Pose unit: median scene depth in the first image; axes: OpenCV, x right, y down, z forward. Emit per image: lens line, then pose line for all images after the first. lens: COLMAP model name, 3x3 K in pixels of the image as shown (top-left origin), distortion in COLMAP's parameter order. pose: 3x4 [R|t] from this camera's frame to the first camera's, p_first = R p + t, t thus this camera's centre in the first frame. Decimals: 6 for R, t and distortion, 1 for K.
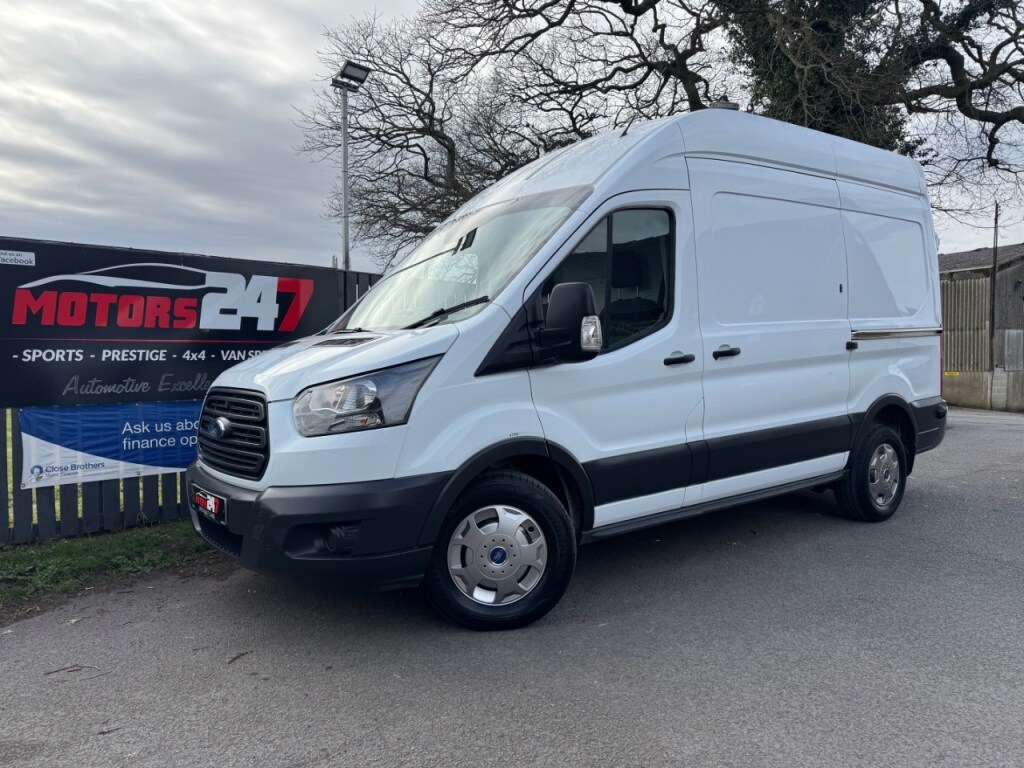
lens RADIAL K [[724.2, 0, 516.7], [0, 724.2, 383.7], [0, 0, 1]] dist [0.049413, -0.054493]
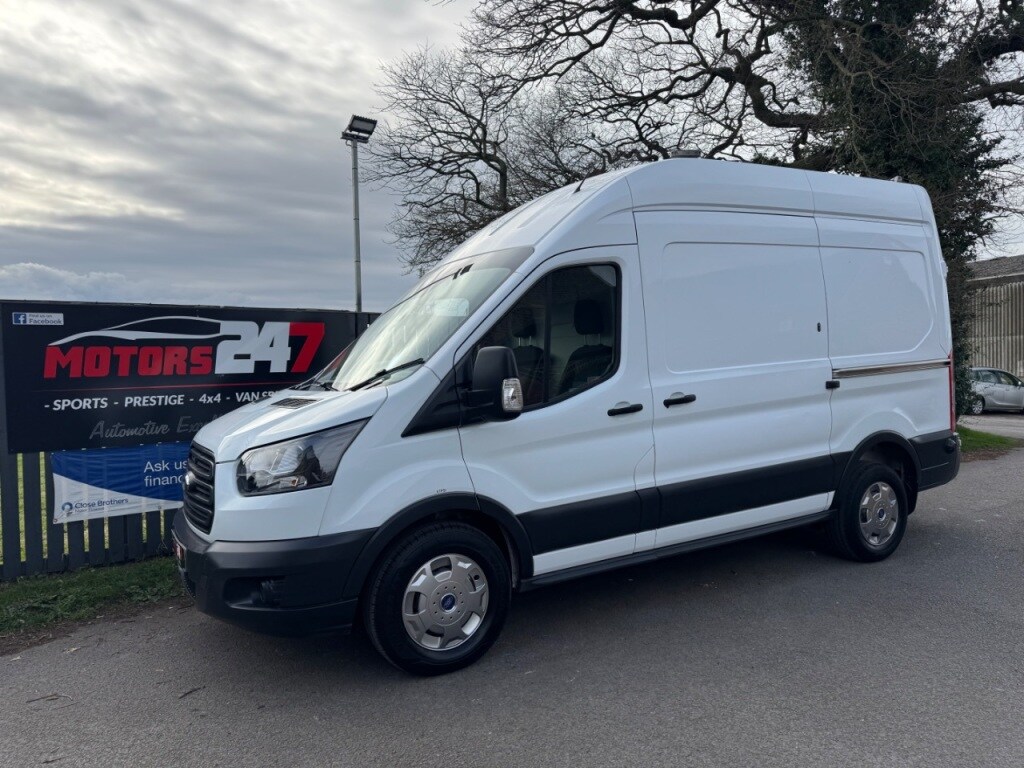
lens RADIAL K [[724.2, 0, 517.7], [0, 724.2, 387.6], [0, 0, 1]] dist [0.049413, -0.054493]
pose [[0.992546, -0.011348, -0.121345, 0.163500], [0.011080, 0.999934, -0.002880, -0.052149], [0.121370, 0.001514, 0.992606, -0.028912]]
